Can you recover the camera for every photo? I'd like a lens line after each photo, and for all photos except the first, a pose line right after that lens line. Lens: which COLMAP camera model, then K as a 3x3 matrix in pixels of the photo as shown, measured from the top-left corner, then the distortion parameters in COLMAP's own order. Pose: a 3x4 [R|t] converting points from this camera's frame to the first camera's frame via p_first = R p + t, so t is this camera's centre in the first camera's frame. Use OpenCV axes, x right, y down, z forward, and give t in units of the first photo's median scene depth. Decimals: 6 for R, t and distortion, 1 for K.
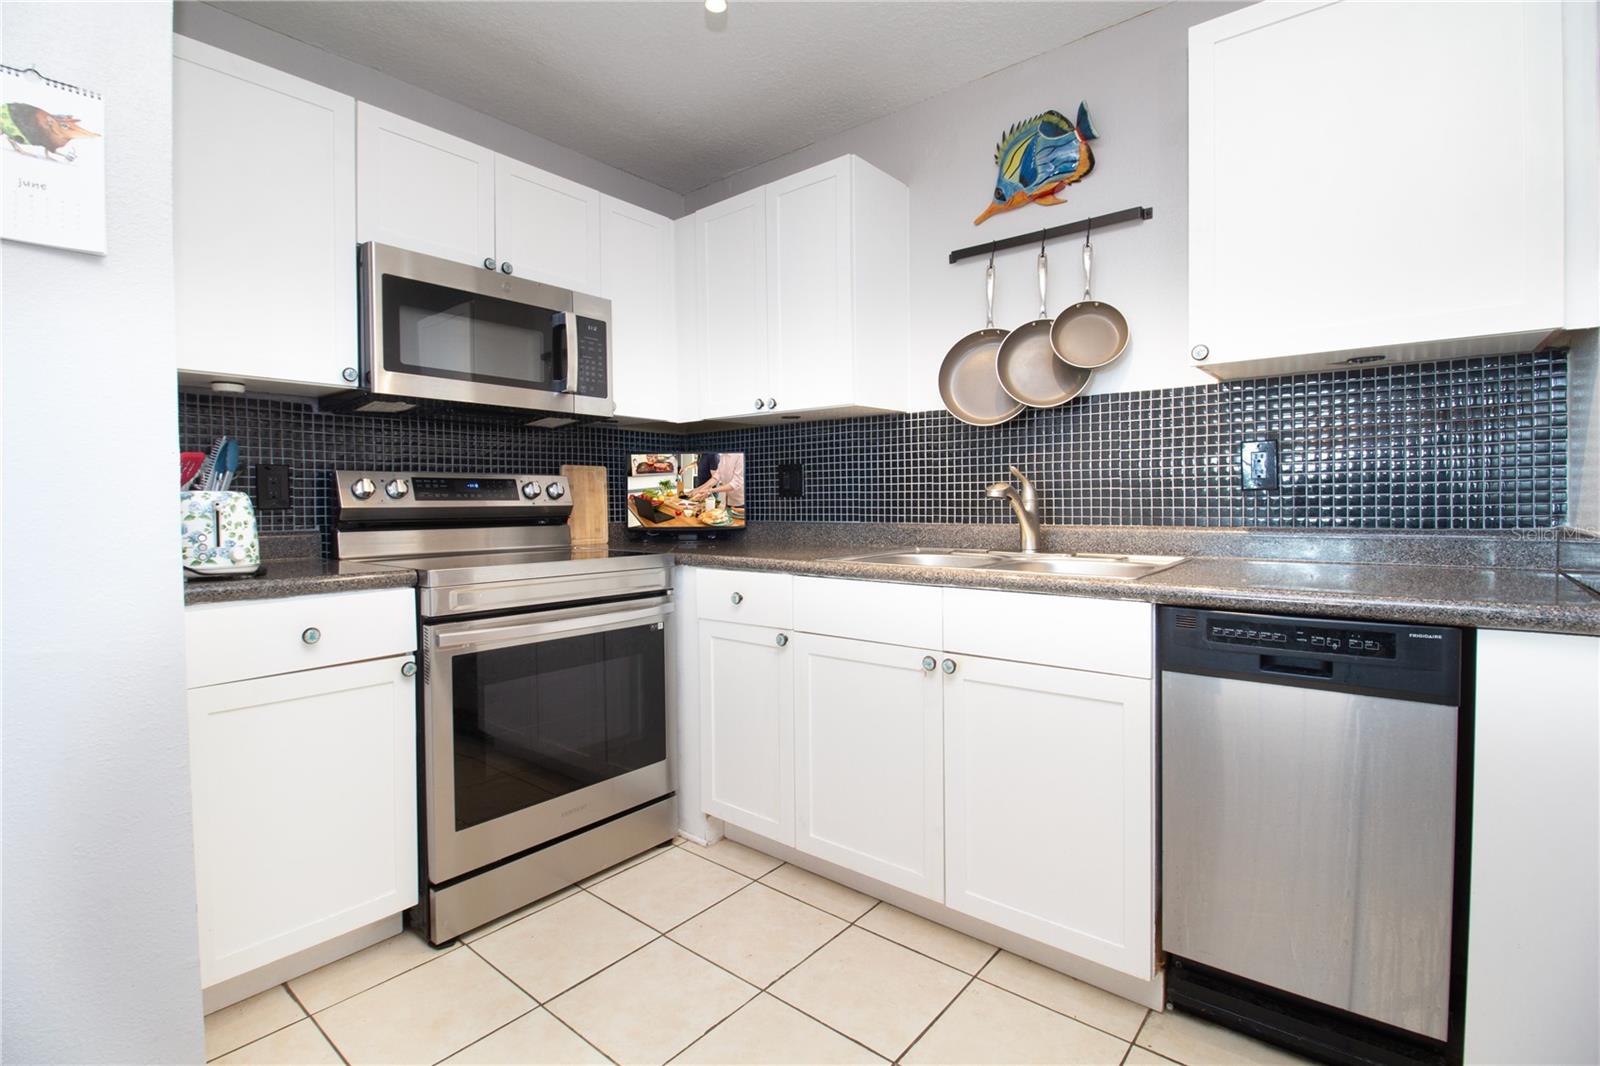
lens RADIAL K [[735.8, 0, 811.0], [0, 735.8, 518.5], [0, 0, 1]] dist [-0.005030, -0.007104]
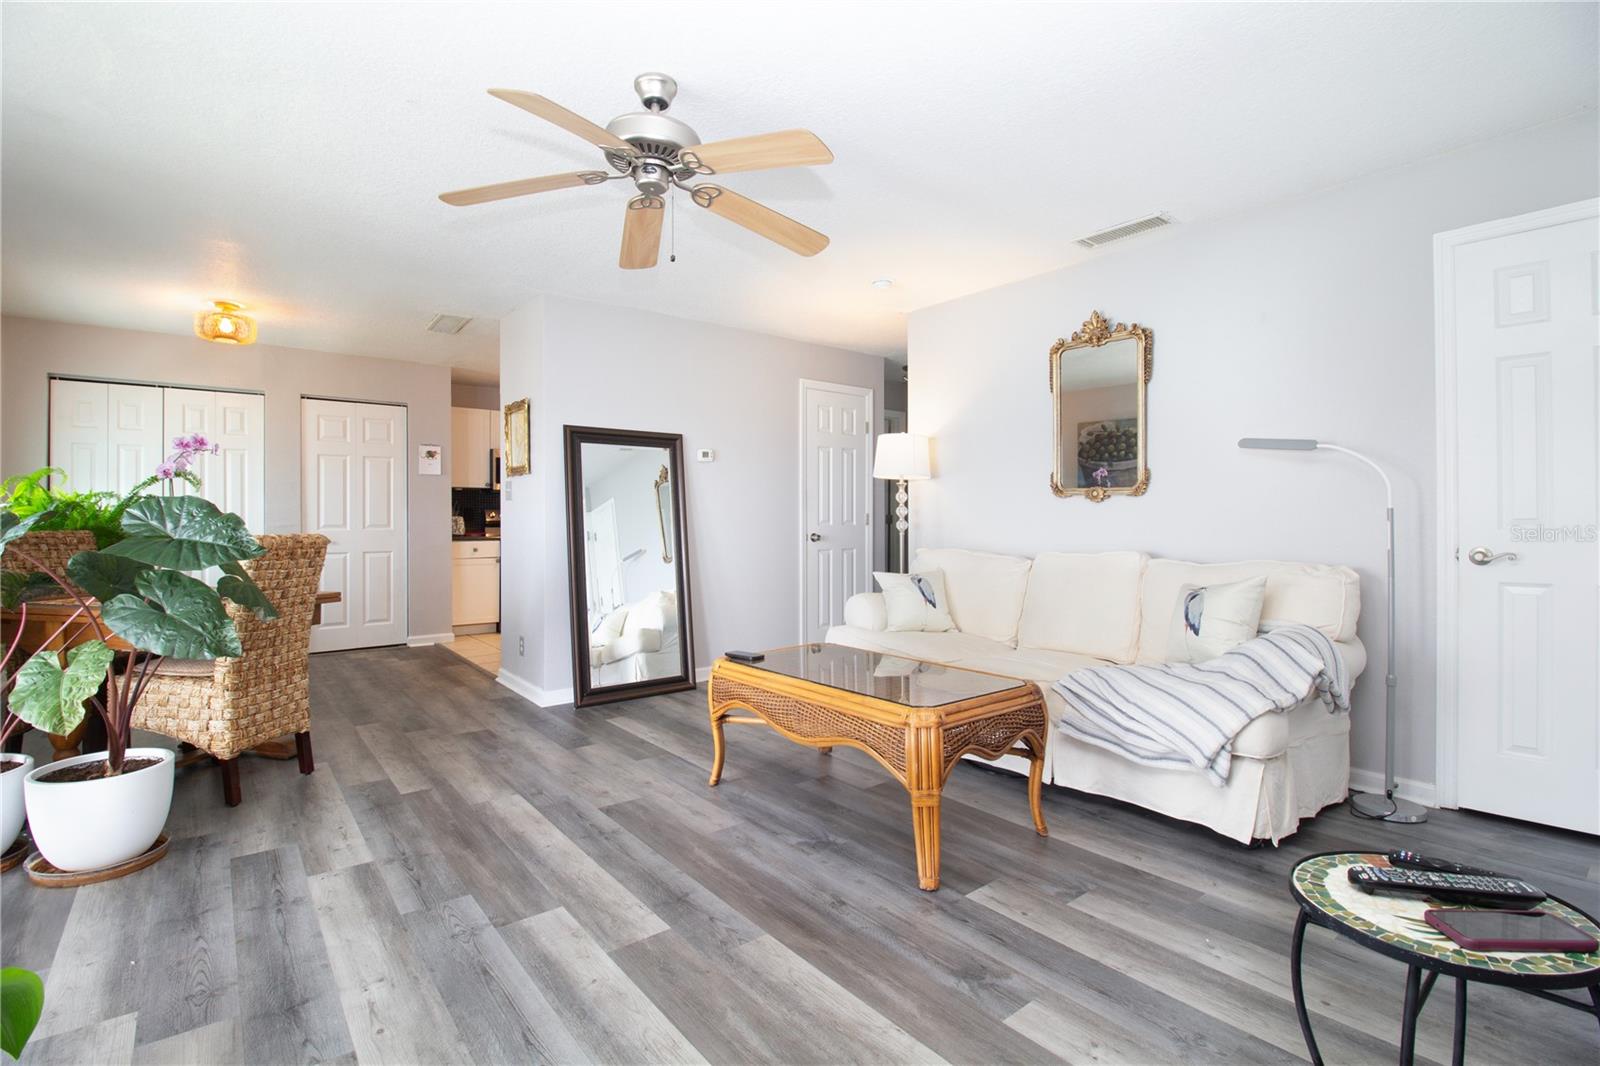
lens RADIAL K [[735.8, 0, 820.7], [0, 735.8, 525.6], [0, 0, 1]] dist [-0.005030, -0.007104]
pose [[0.981132, 0.010049, -0.193080, 1.677917], [-0.012118, 0.999881, -0.009540, 0.024011], [0.192961, 0.011700, 0.981137, -2.233156]]
